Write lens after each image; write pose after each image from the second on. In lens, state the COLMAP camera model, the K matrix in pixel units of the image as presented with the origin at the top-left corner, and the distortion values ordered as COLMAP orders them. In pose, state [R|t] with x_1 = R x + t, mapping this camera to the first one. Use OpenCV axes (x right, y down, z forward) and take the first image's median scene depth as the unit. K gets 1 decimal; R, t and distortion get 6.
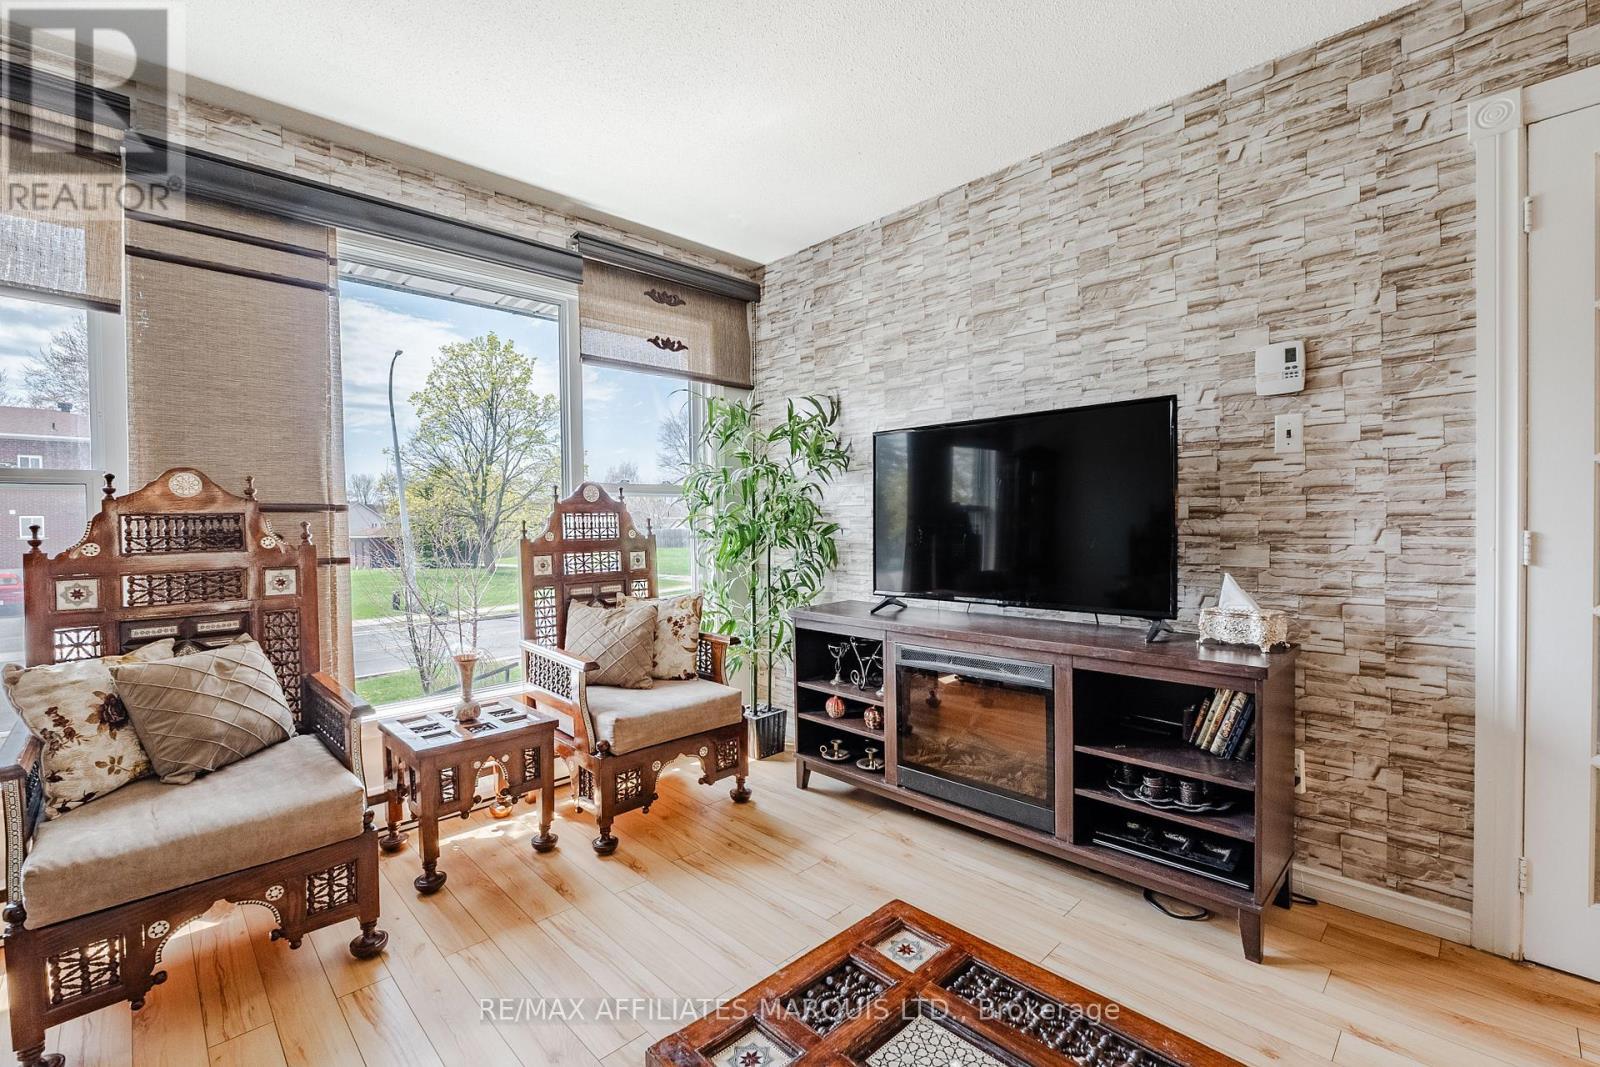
lens RADIAL K [[695.5, 0, 805.8], [0, 695.5, 535.0], [0, 0, 1]] dist [-0.012396, 0.000294]
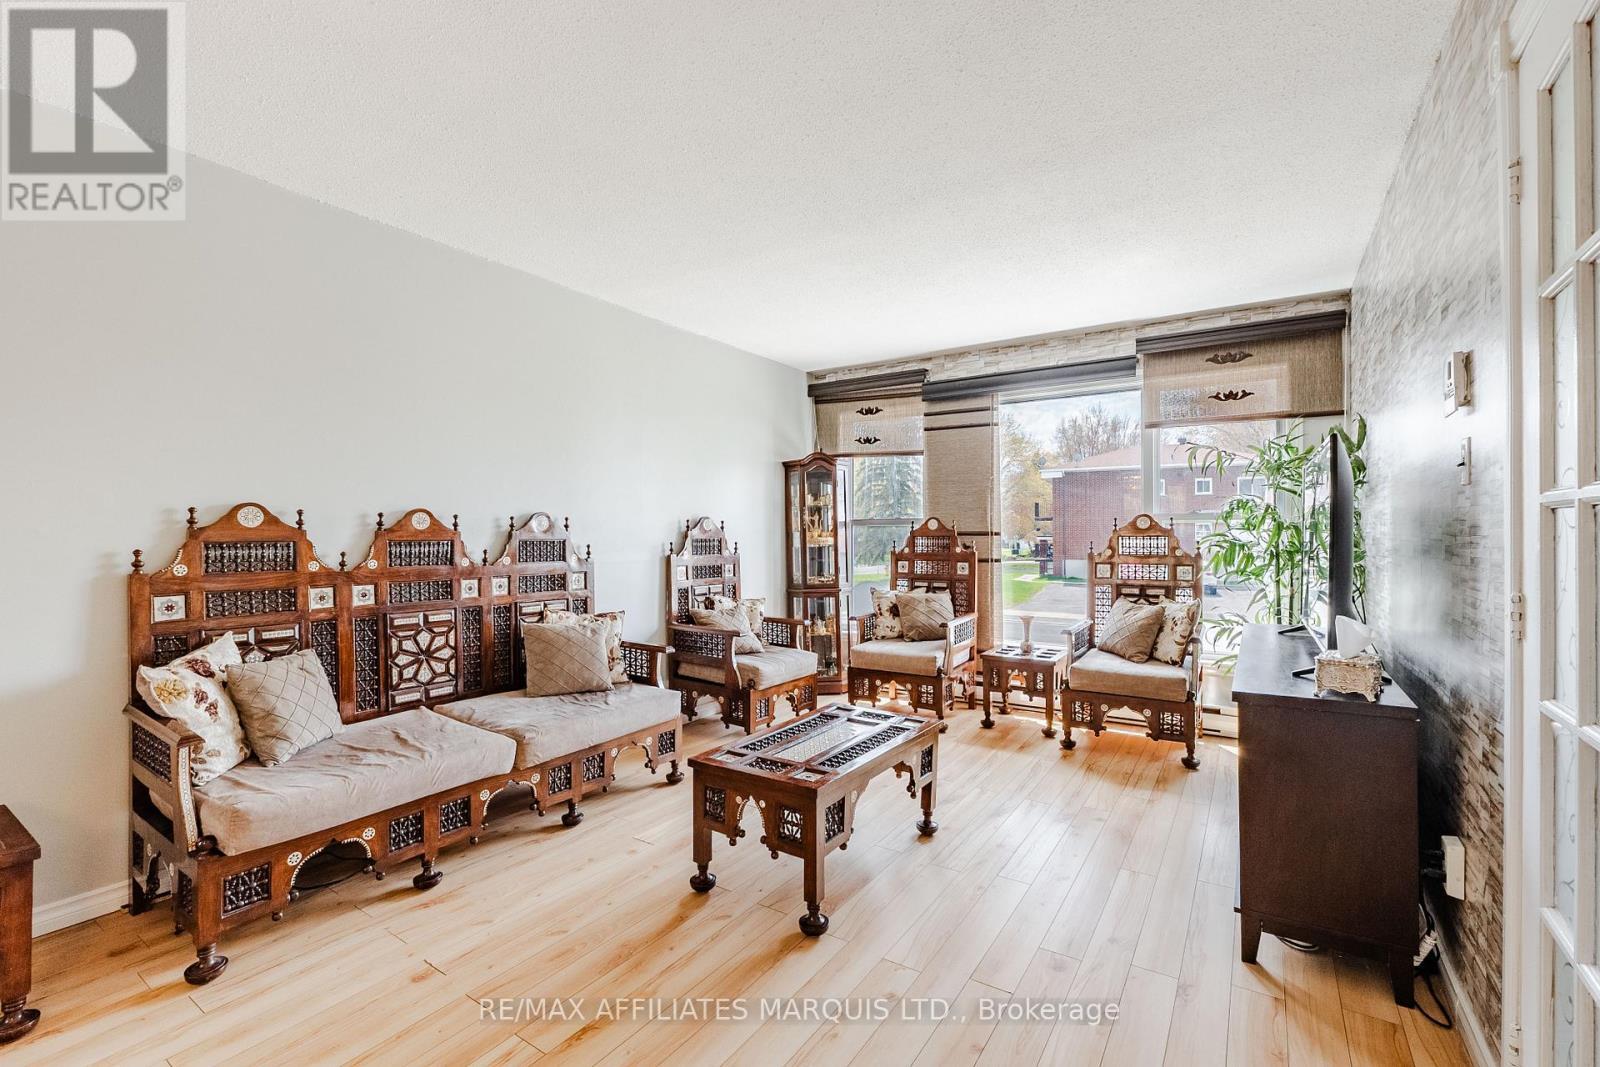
lens RADIAL K [[695.5, 0, 805.8], [0, 695.5, 535.0], [0, 0, 1]] dist [-0.012396, 0.000294]
pose [[0.207112, 0.010313, -0.978263, 1.273556], [-0.024459, 0.999686, 0.005361, -0.035296], [0.978011, 0.022817, 0.207300, 0.062268]]
